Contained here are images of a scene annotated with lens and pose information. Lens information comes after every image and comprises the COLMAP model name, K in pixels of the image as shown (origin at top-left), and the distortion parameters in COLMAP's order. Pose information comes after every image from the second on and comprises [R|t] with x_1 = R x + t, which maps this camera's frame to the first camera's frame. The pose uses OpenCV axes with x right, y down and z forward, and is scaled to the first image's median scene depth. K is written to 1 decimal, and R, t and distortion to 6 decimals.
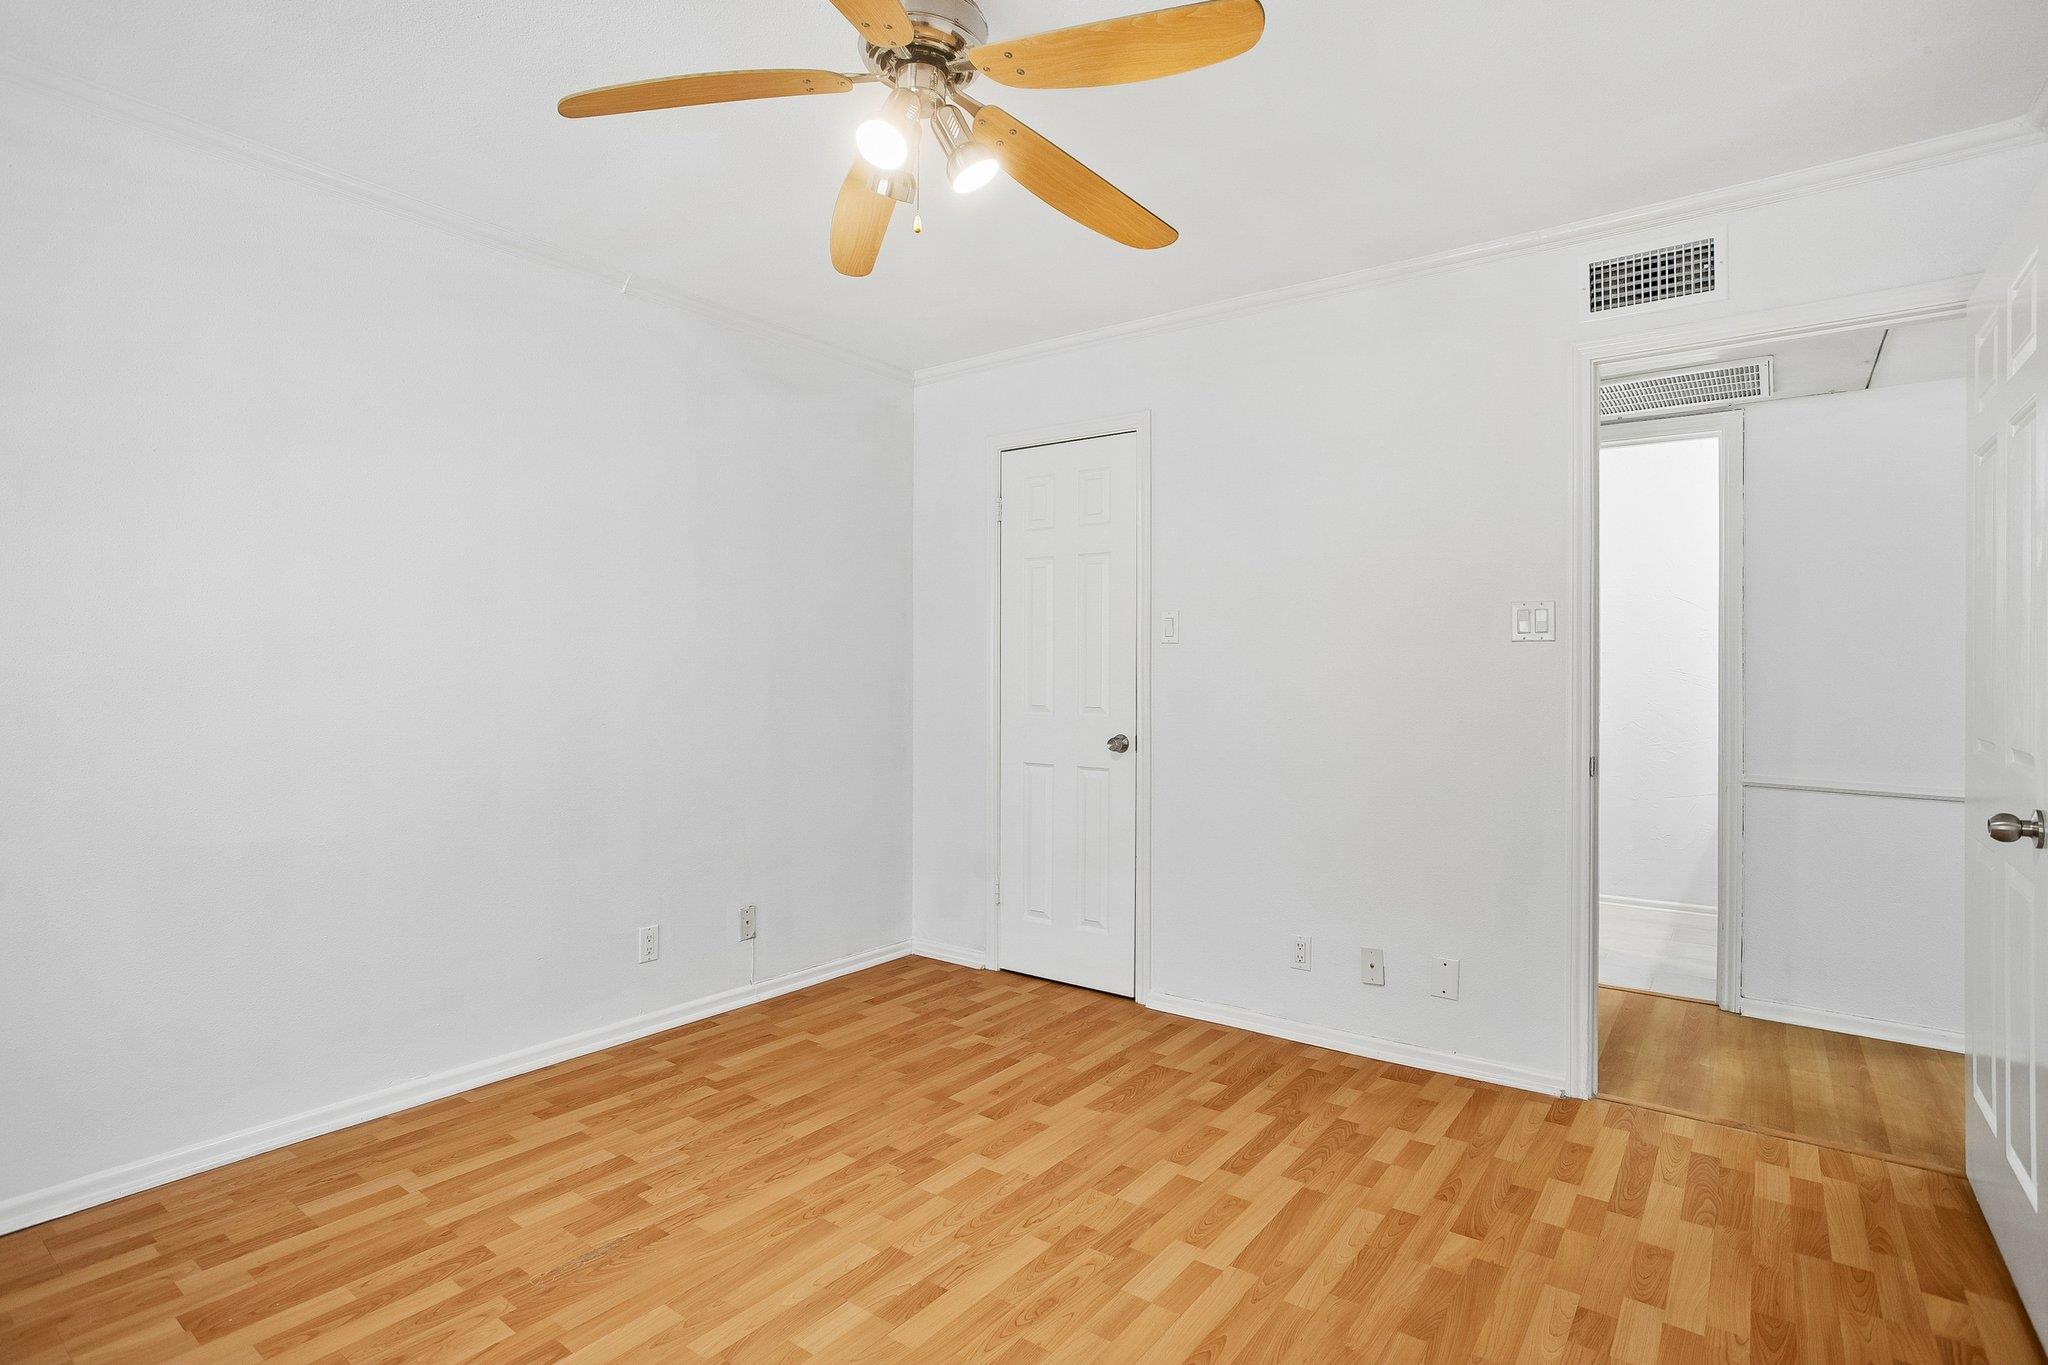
lens RADIAL K [[1000.6, 0, 1024.2], [0, 1000.6, 669.2], [0, 0, 1]] dist [-0.038770, 0.014798]
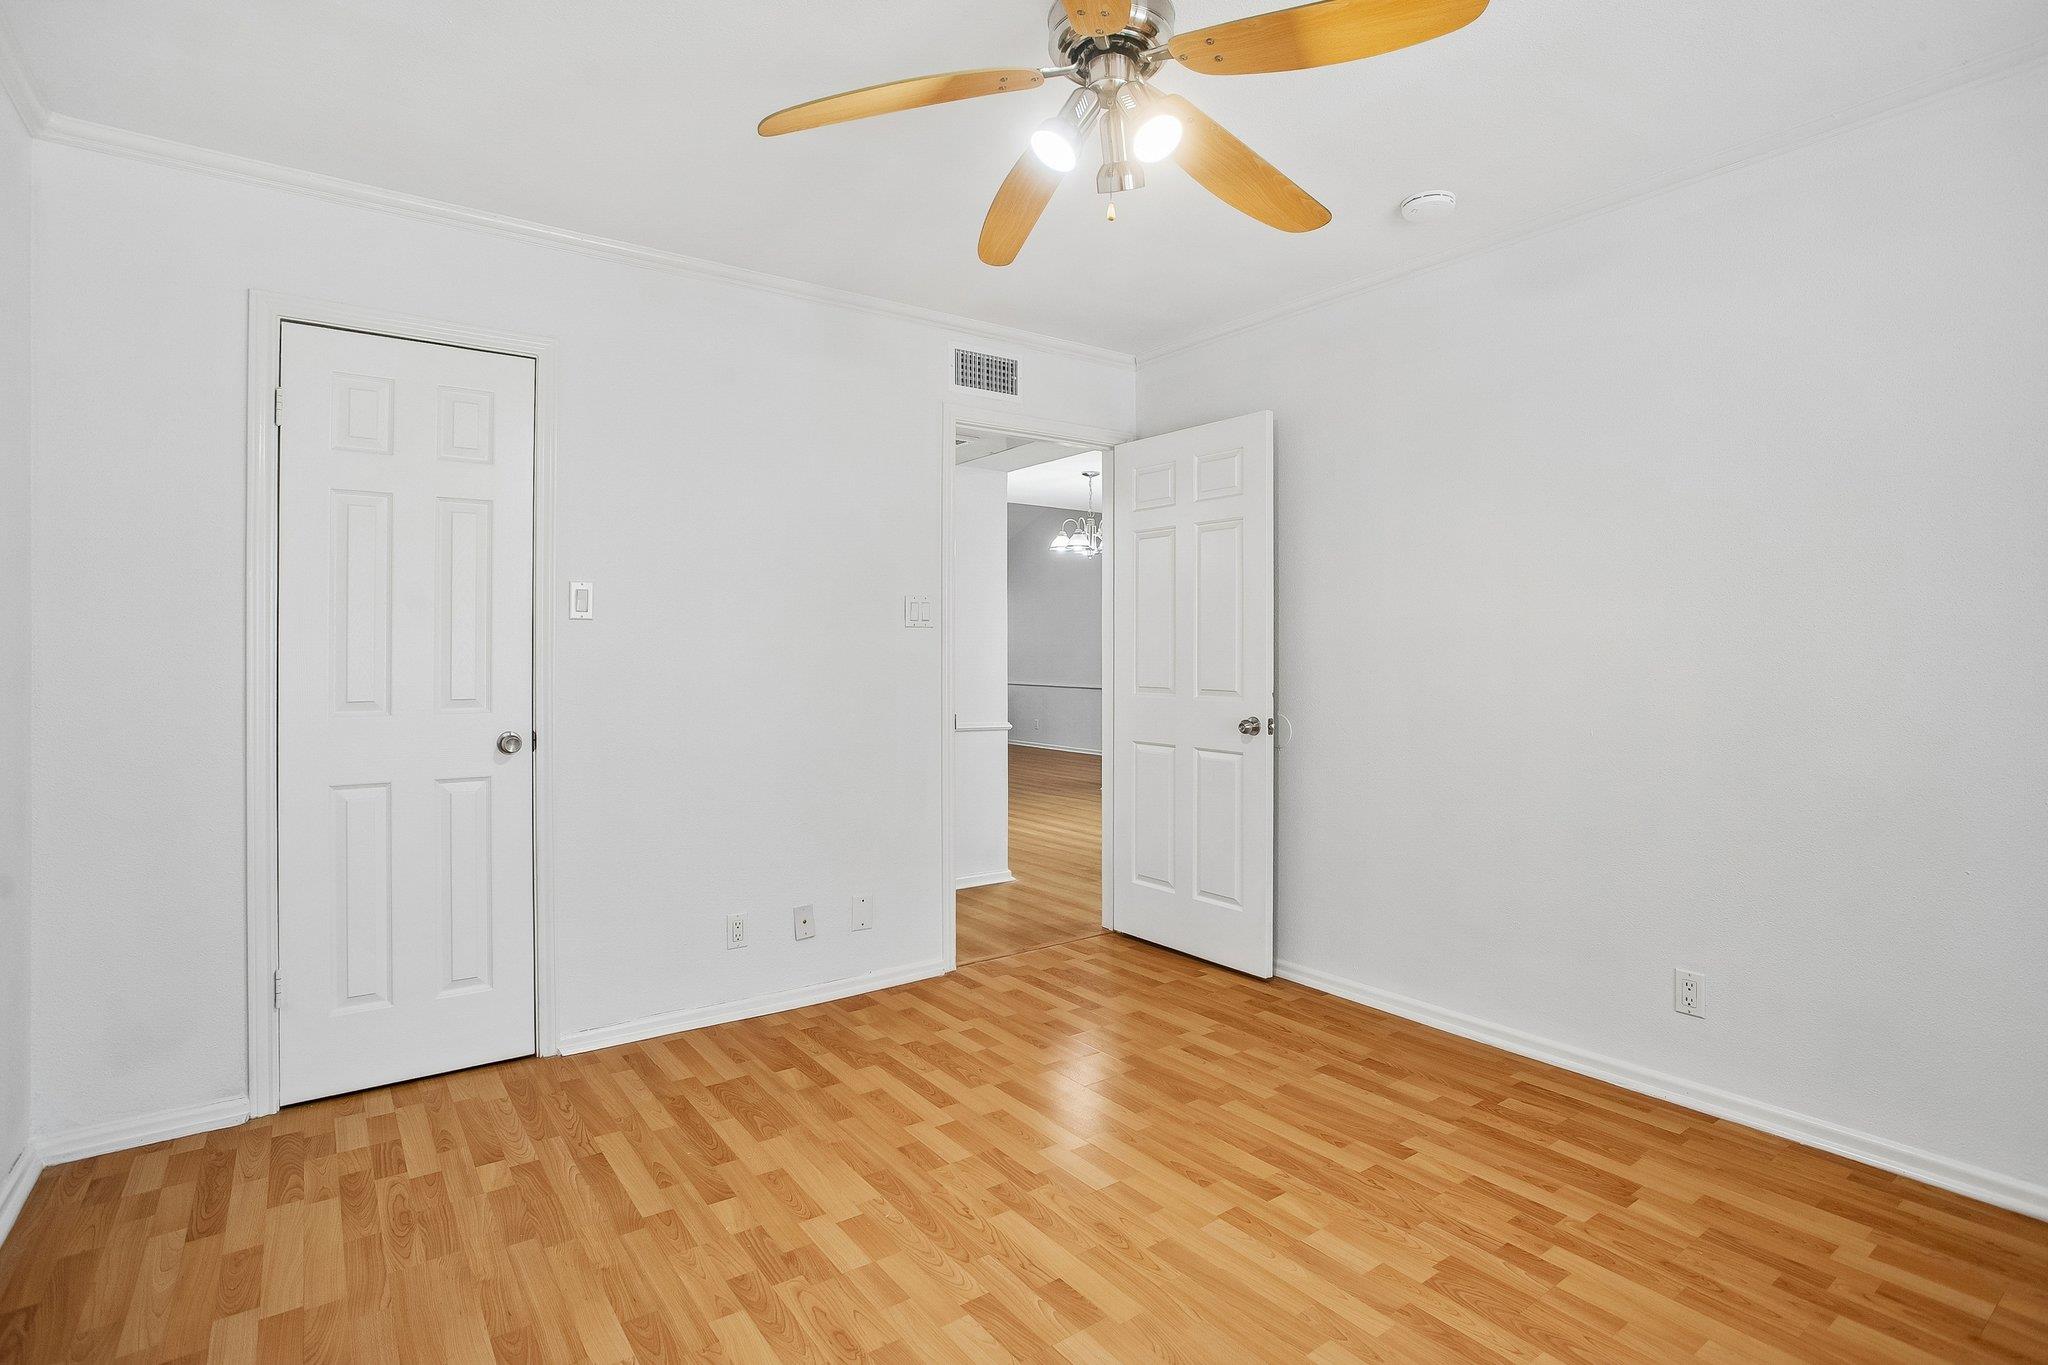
lens RADIAL K [[1000.6, 0, 1016.6], [0, 1000.6, 666.9], [0, 0, 1]] dist [-0.038770, 0.014798]
pose [[0.306773, -0.015536, 0.951656, -0.716955], [-0.005873, 0.999817, 0.018215, -0.003429], [-0.951765, -0.011177, 0.306625, 0.518097]]
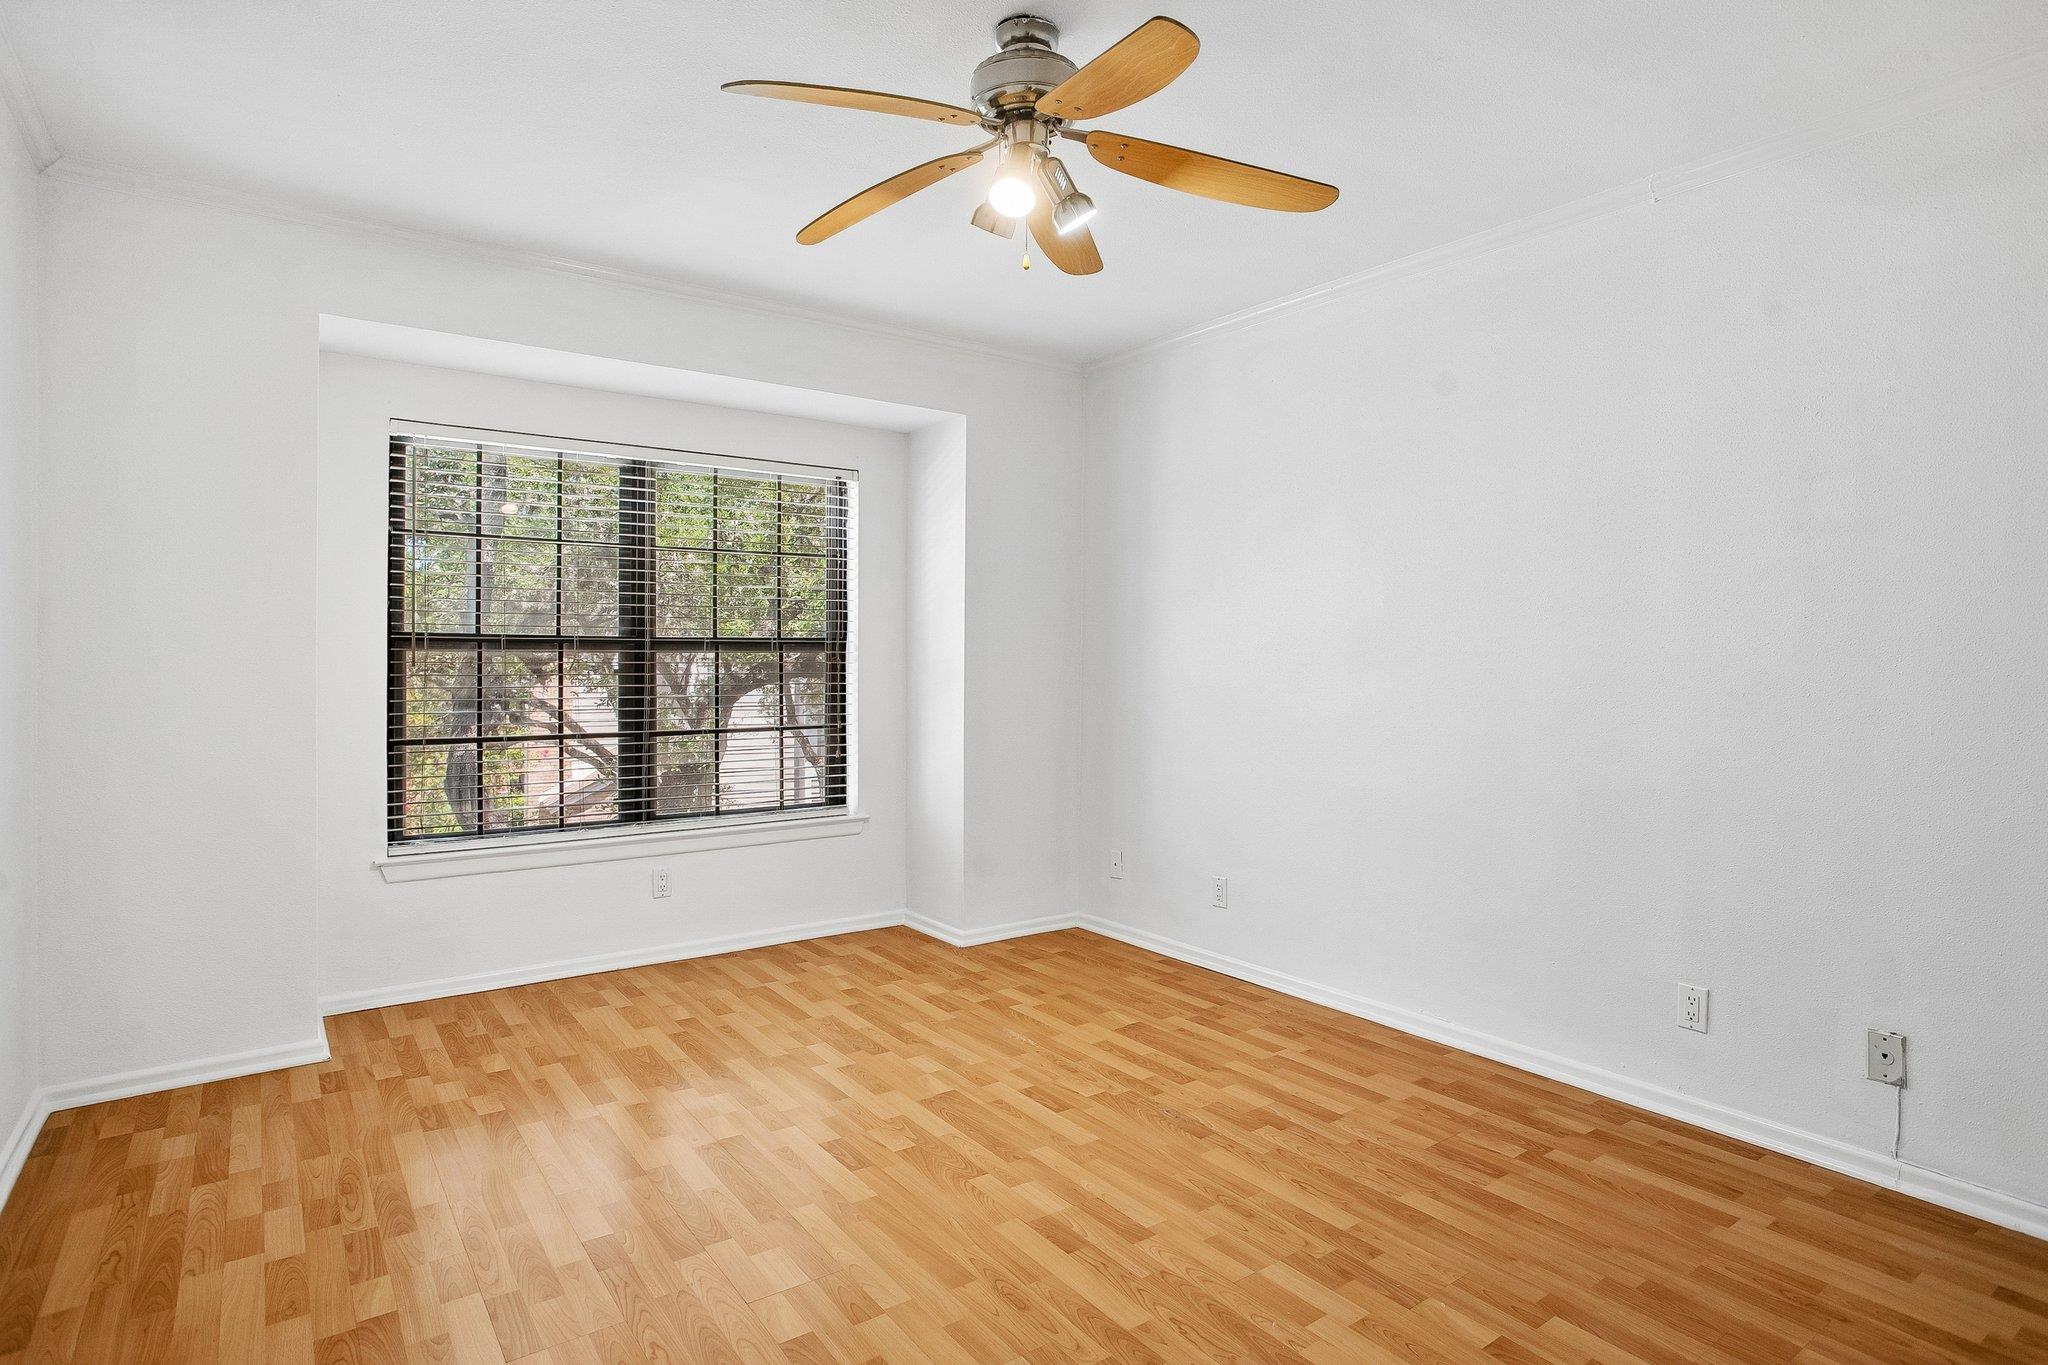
lens RADIAL K [[1093.1, 0, 1033.9], [0, 1093.1, 688.1], [0, 0, 1]] dist [0.000589, 0.000764]
pose [[-0.286961, 0.018647, -0.957761, 0.714025], [0.002422, 0.999821, 0.018740, 0.008474], [0.957939, 0.003058, -0.286955, 0.902089]]
